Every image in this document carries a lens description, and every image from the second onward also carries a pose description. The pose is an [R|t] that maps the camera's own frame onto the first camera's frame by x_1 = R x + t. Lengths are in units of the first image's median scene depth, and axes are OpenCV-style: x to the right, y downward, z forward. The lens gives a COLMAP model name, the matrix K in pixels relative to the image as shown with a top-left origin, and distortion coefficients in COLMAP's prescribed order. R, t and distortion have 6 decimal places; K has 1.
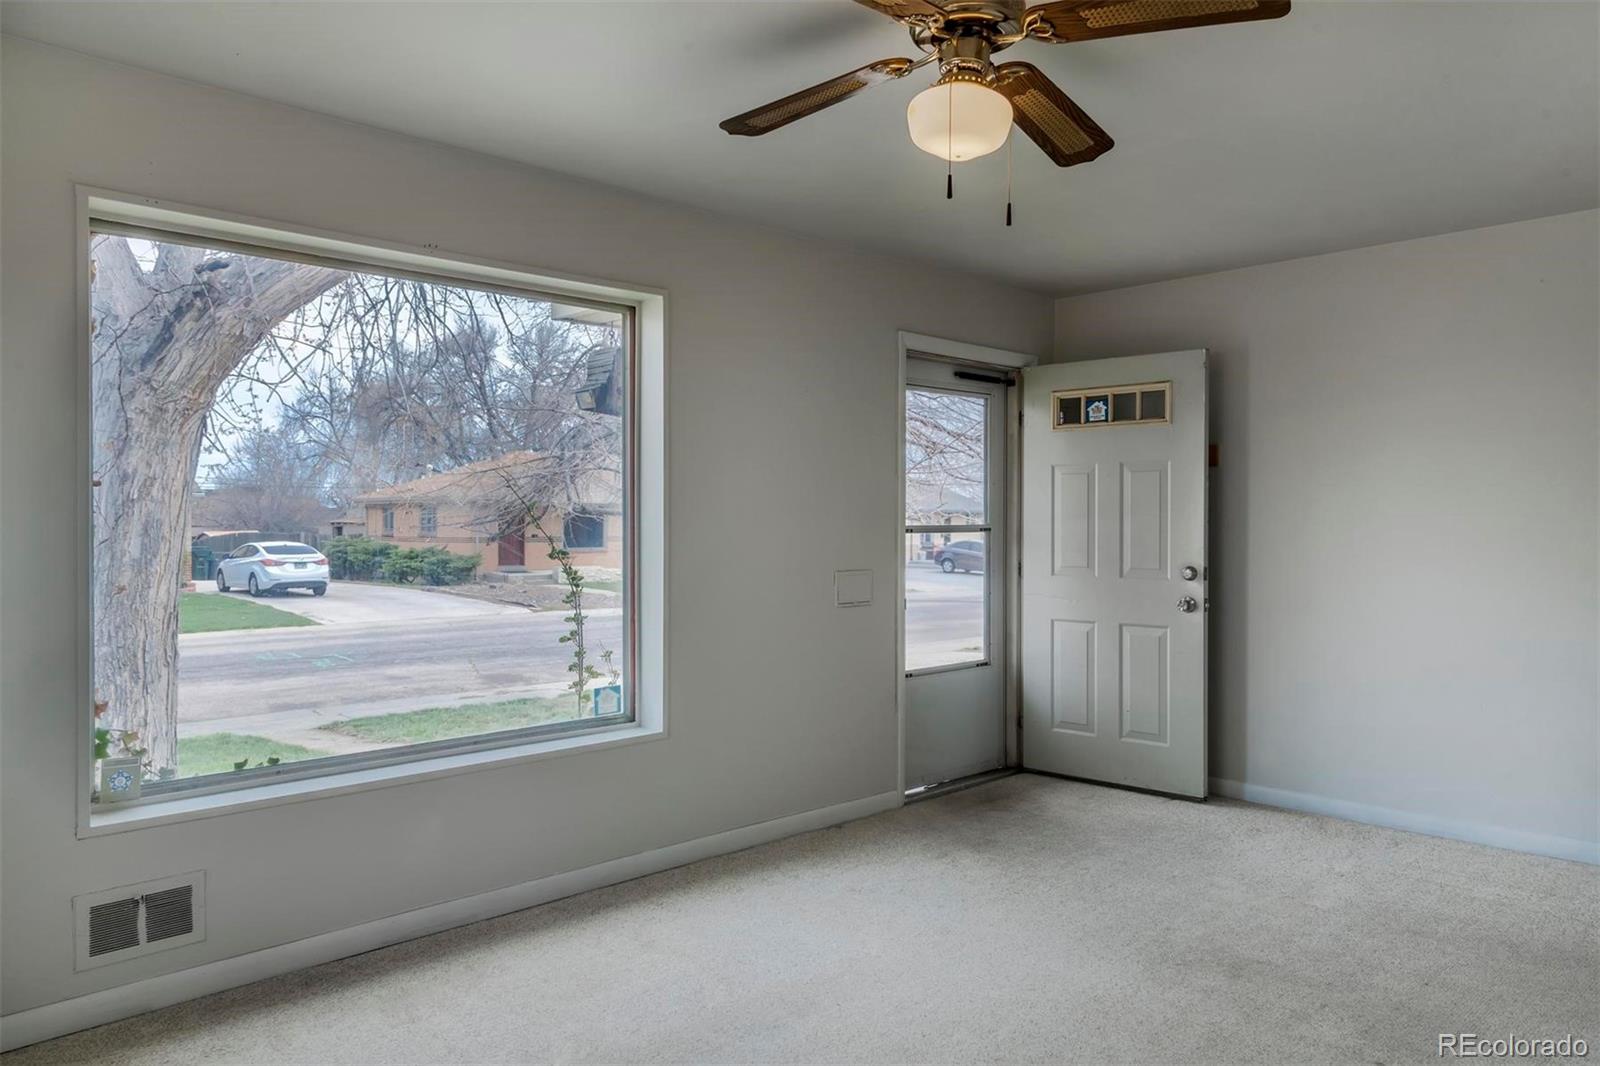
lens RADIAL K [[1097.4, 0, 813.3], [0, 1097.4, 527.7], [0, 0, 1]] dist [-0.000853, -0.000657]
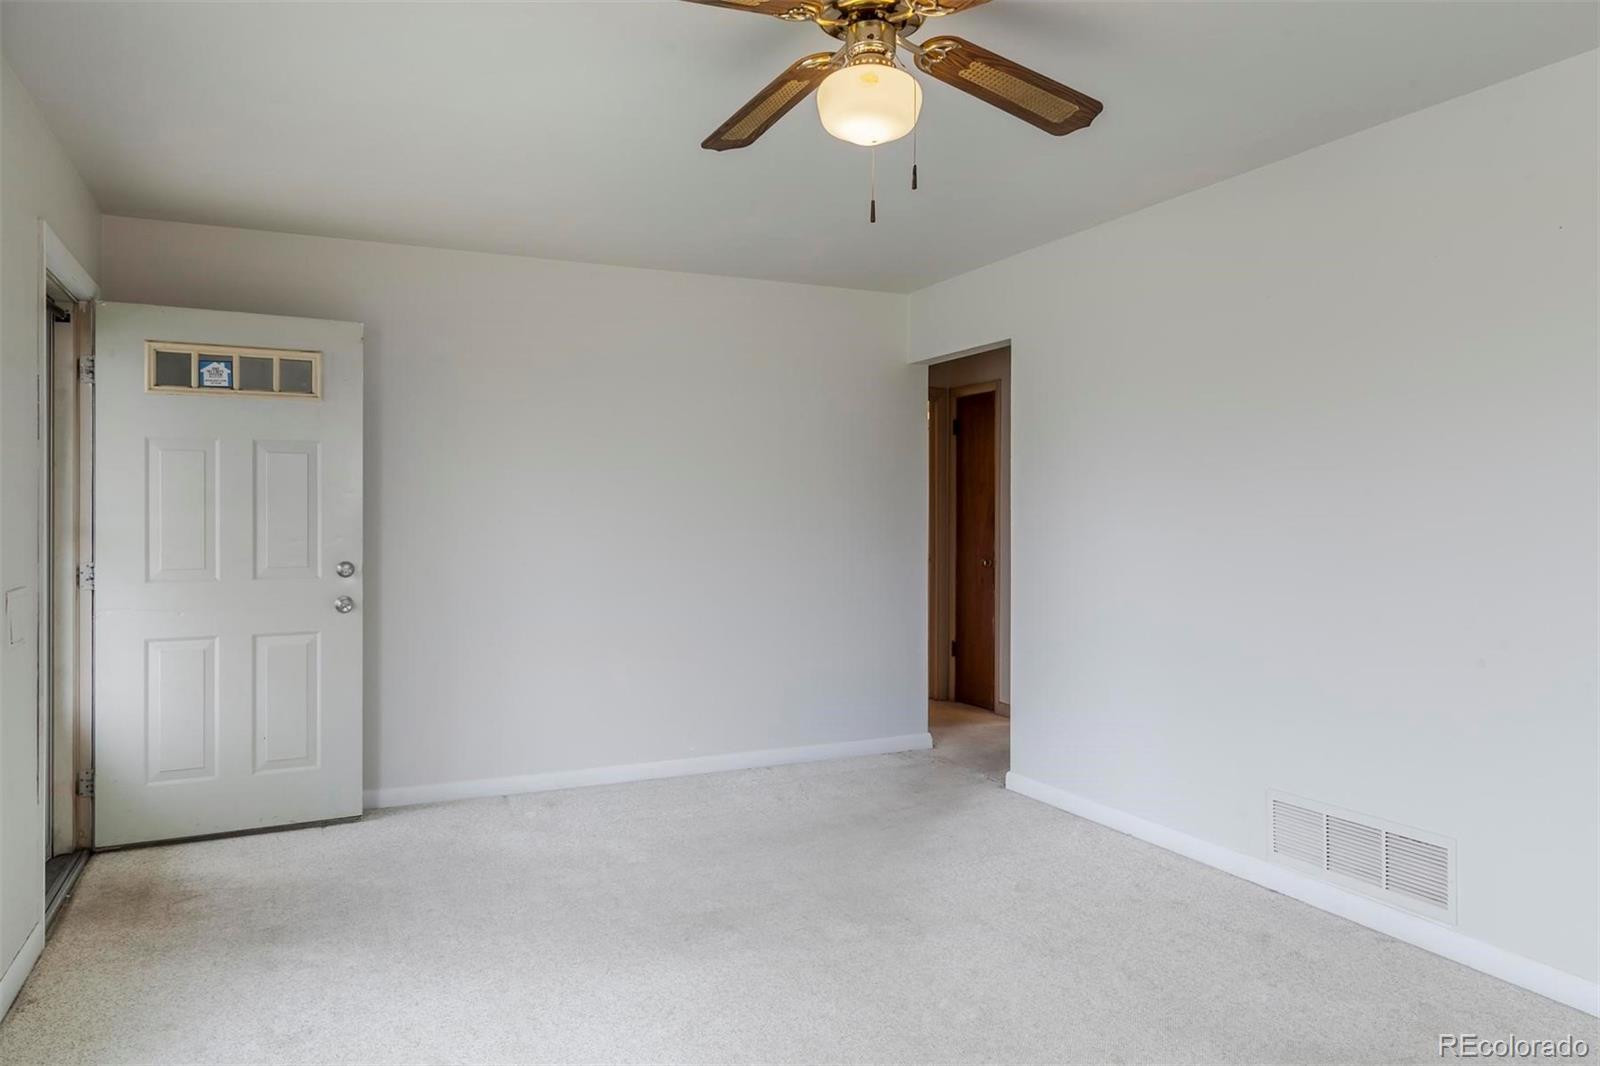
lens RADIAL K [[1097.4, 0, 813.3], [0, 1097.4, 527.7], [0, 0, 1]] dist [-0.000853, -0.000657]
pose [[0.325672, -0.010954, 0.945419, -0.359270], [0.001151, 0.999937, 0.011189, -0.002410], [-0.945482, -0.002556, 0.325664, 0.324820]]
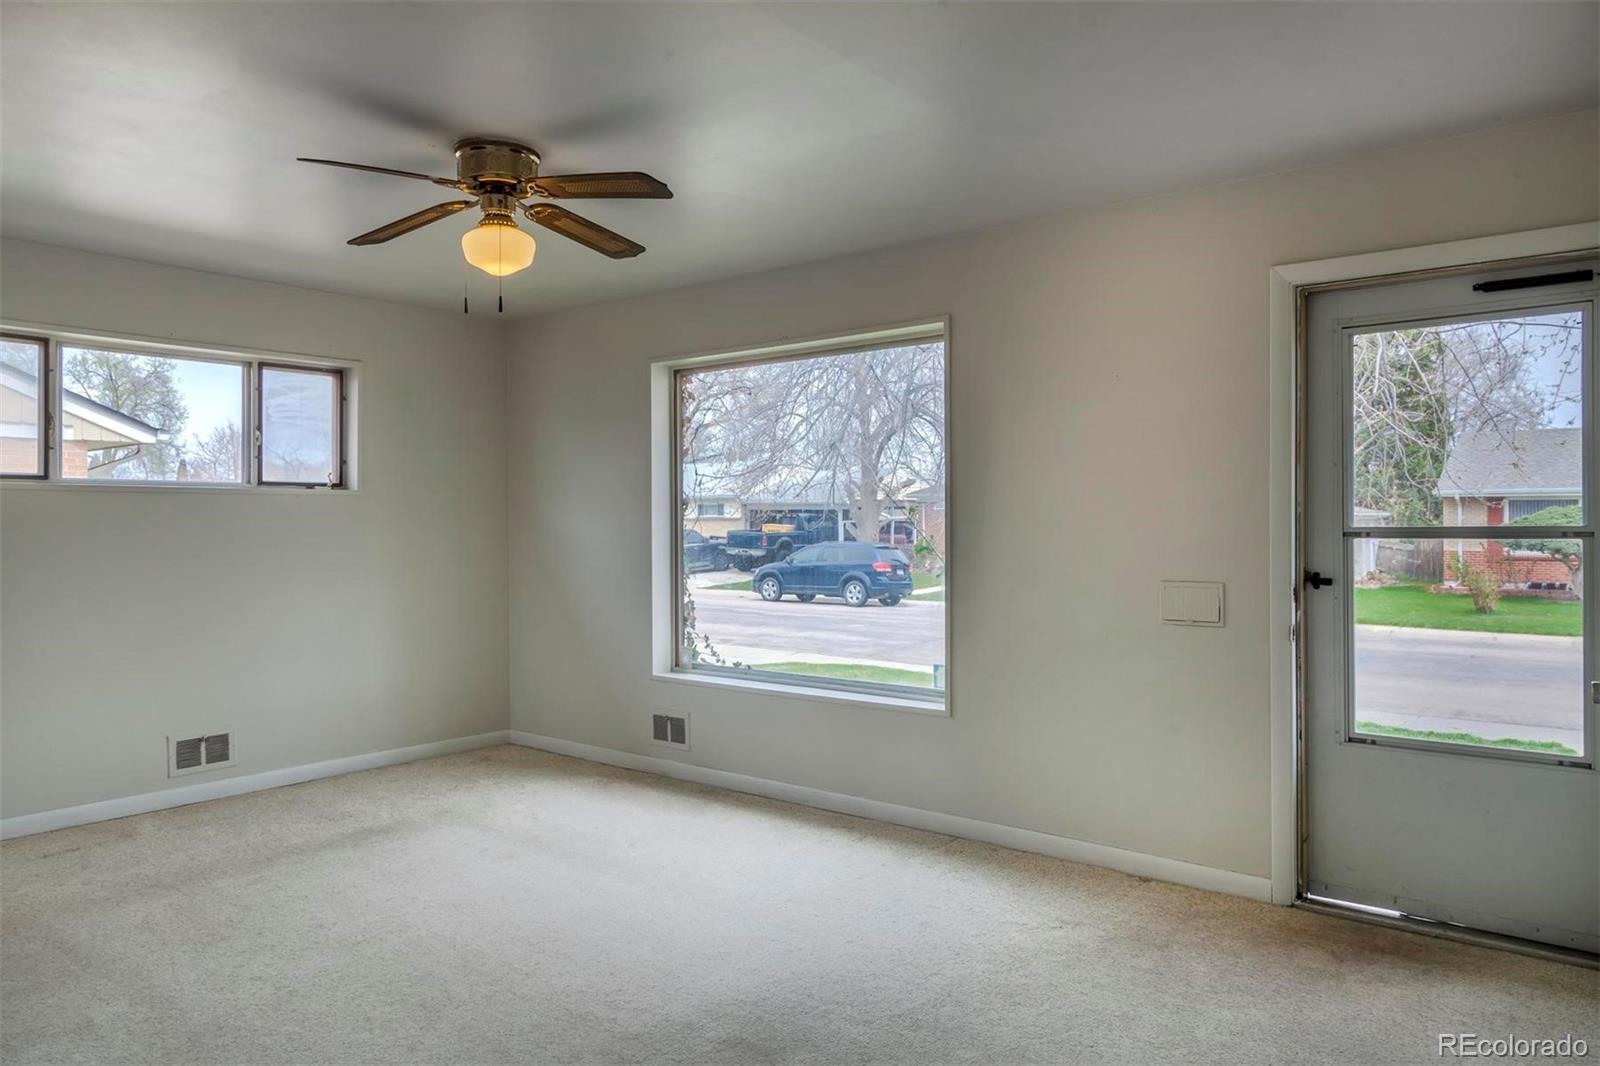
lens RADIAL K [[1097.4, 0, 813.3], [0, 1097.4, 527.7], [0, 0, 1]] dist [-0.000853, -0.000657]
pose [[0.110393, 0.002319, -0.993885, 0.724404], [-0.002687, 0.999994, 0.002035, -0.002023], [0.993884, 0.002446, 0.110399, 0.558813]]
